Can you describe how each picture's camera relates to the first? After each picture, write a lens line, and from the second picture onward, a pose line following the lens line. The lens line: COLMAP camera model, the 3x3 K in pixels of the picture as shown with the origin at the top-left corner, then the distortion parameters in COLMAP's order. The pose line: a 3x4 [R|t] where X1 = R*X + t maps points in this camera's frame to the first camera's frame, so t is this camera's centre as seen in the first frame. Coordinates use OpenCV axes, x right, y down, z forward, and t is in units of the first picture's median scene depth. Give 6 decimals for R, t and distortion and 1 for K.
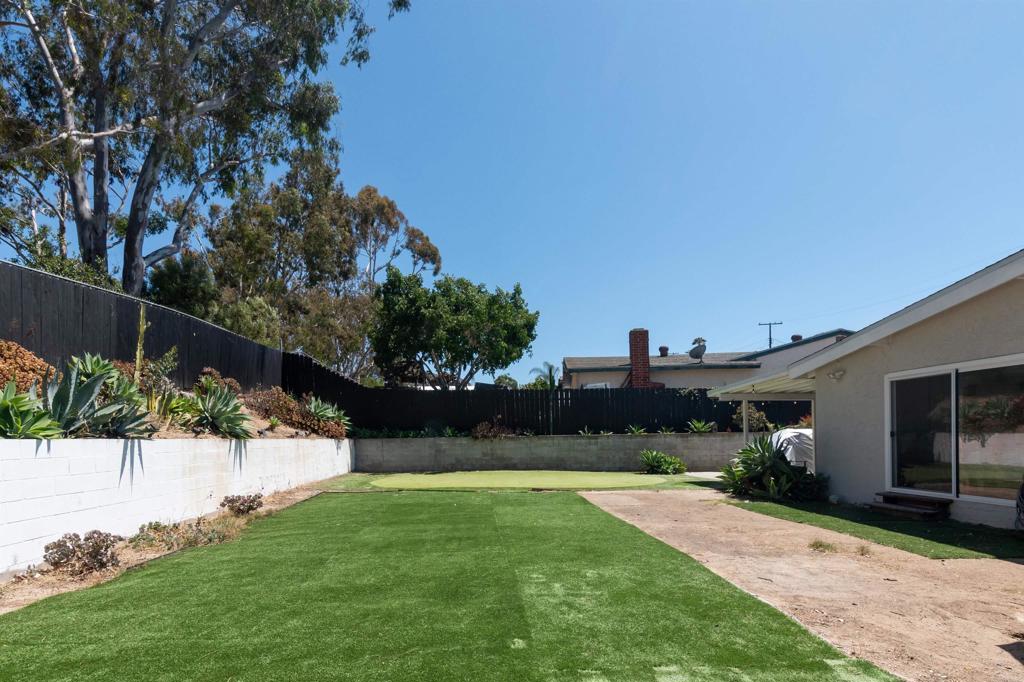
lens RADIAL K [[522.0, 0, 510.9], [0, 522.0, 456.5], [0, 0, 1]] dist [0.002745, 0.000216]
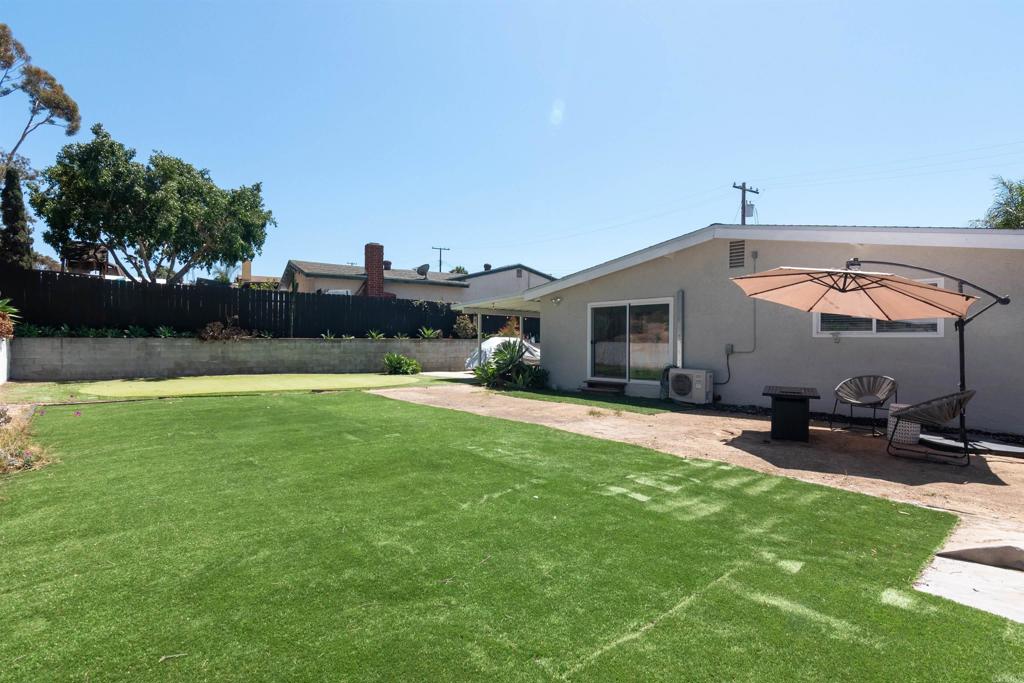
lens RADIAL K [[504.2, 0, 512.0], [0, 504.2, 341.5], [0, 0, 1]] dist [-0.003930, -0.000674]
pose [[0.794129, 0.016696, 0.607520, -0.174299], [0.006955, 0.999307, -0.036555, 0.003716], [-0.607710, 0.033254, 0.793463, -0.015077]]
